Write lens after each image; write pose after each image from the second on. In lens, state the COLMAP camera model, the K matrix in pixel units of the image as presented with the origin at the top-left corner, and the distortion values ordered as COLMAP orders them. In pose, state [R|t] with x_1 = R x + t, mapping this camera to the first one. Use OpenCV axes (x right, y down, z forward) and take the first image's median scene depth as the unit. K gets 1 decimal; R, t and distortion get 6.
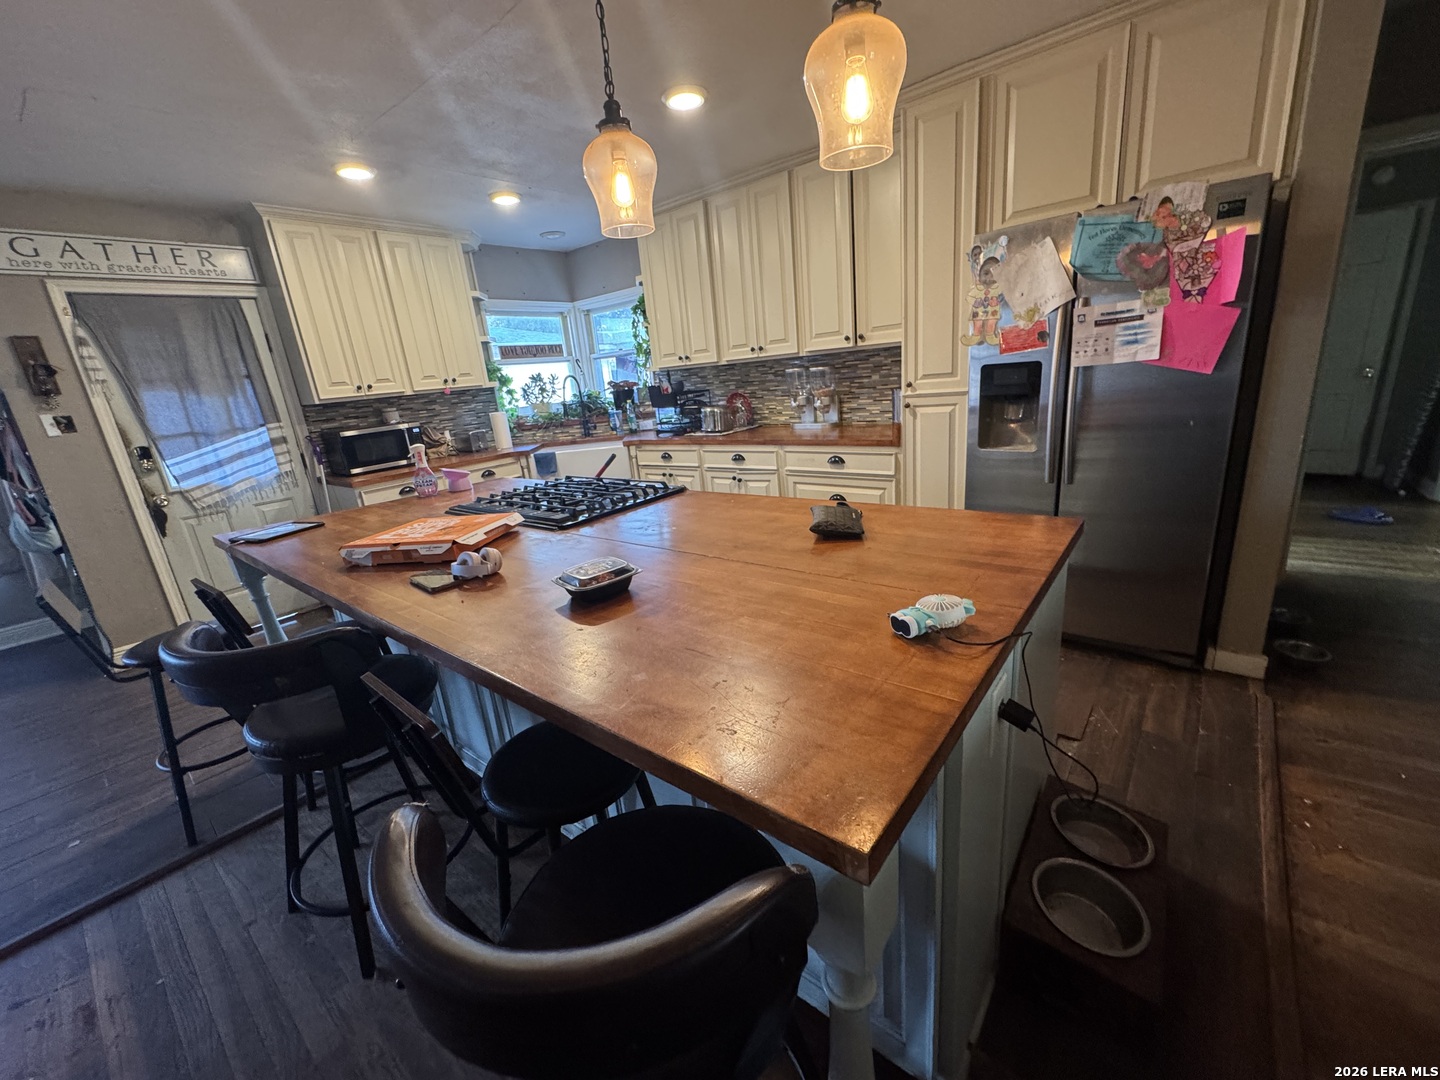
lens RADIAL K [[576.7, 0, 720.0], [0, 576.7, 540.0], [0, 0, 1]] dist [0.002246, 0.000169]
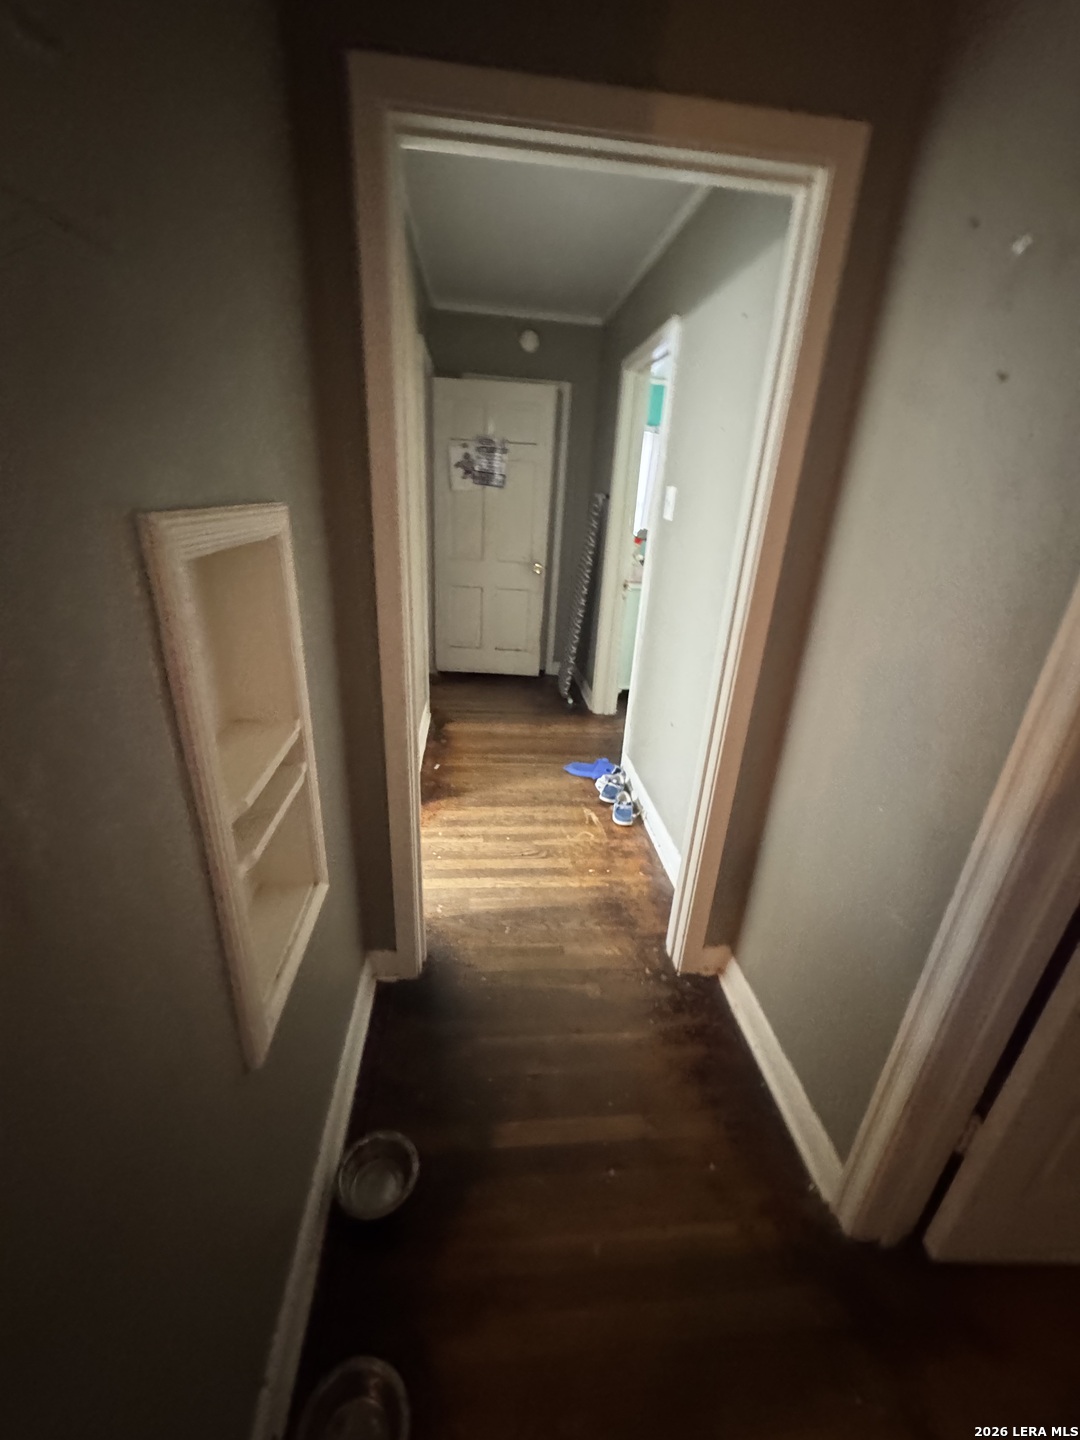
lens RADIAL K [[576.7, 0, 540.0], [0, 576.7, 720.0], [0, 0, 1]] dist [0.002246, 0.000169]
pose [[0.712744, -0.140753, 0.687157, 0.487881], [0.074750, 0.989322, 0.125114, -0.173317], [-0.697430, -0.037809, 0.715655, 0.355455]]
